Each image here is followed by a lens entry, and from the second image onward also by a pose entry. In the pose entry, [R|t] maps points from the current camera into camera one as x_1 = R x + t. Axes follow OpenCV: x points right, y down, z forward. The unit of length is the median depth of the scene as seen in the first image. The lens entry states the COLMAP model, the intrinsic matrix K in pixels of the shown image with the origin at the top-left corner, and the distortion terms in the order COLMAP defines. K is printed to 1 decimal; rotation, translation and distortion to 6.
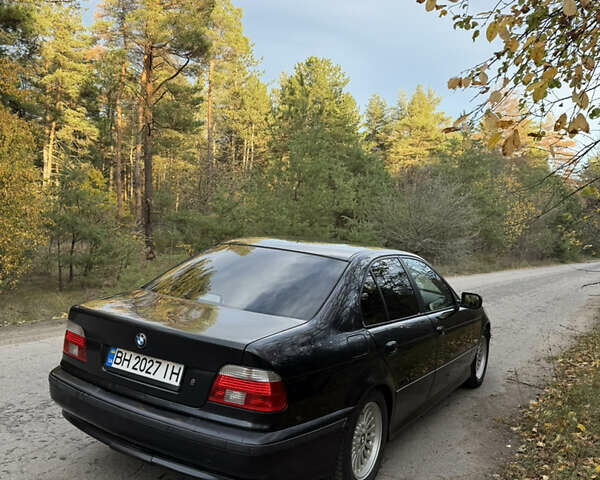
lens RADIAL K [[558.9, 0, 300.0], [0, 558.9, 240.0], [0, 0, 1]] dist [0.131864, -0.250629]
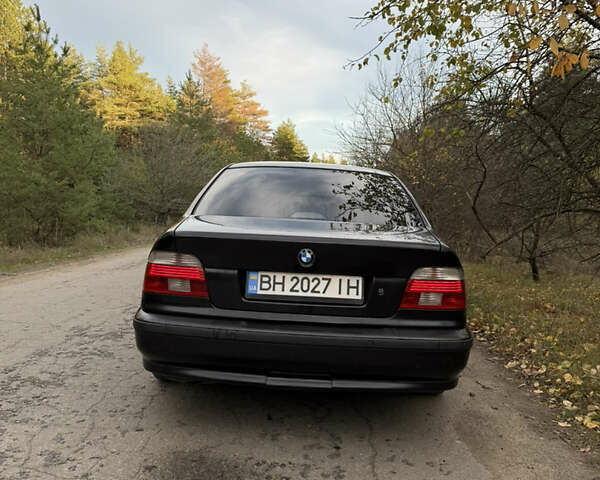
lens RADIAL K [[558.9, 0, 300.0], [0, 558.9, 240.0], [0, 0, 1]] dist [0.131864, -0.250629]
pose [[0.863999, -0.073258, 0.498136, -0.710269], [0.043441, 0.996515, 0.071205, 0.087522], [-0.501616, -0.039881, 0.864171, 0.249223]]
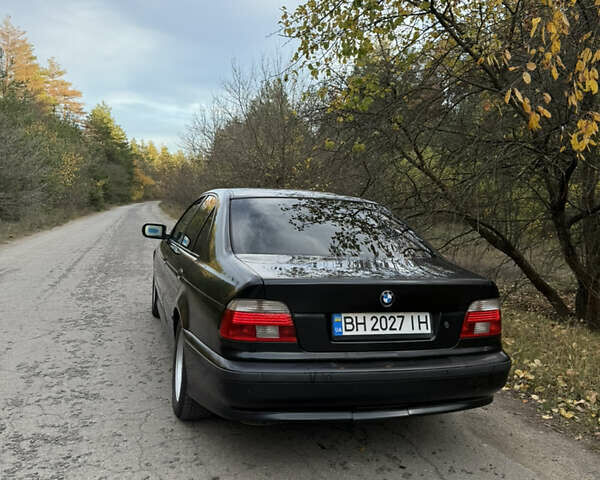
lens RADIAL K [[558.9, 0, 300.0], [0, 558.9, 240.0], [0, 0, 1]] dist [0.131864, -0.250629]
pose [[0.668152, -0.105882, 0.736452, -1.046145], [0.041495, 0.993585, 0.105203, -0.023943], [-0.742866, -0.039733, 0.668260, 0.474864]]
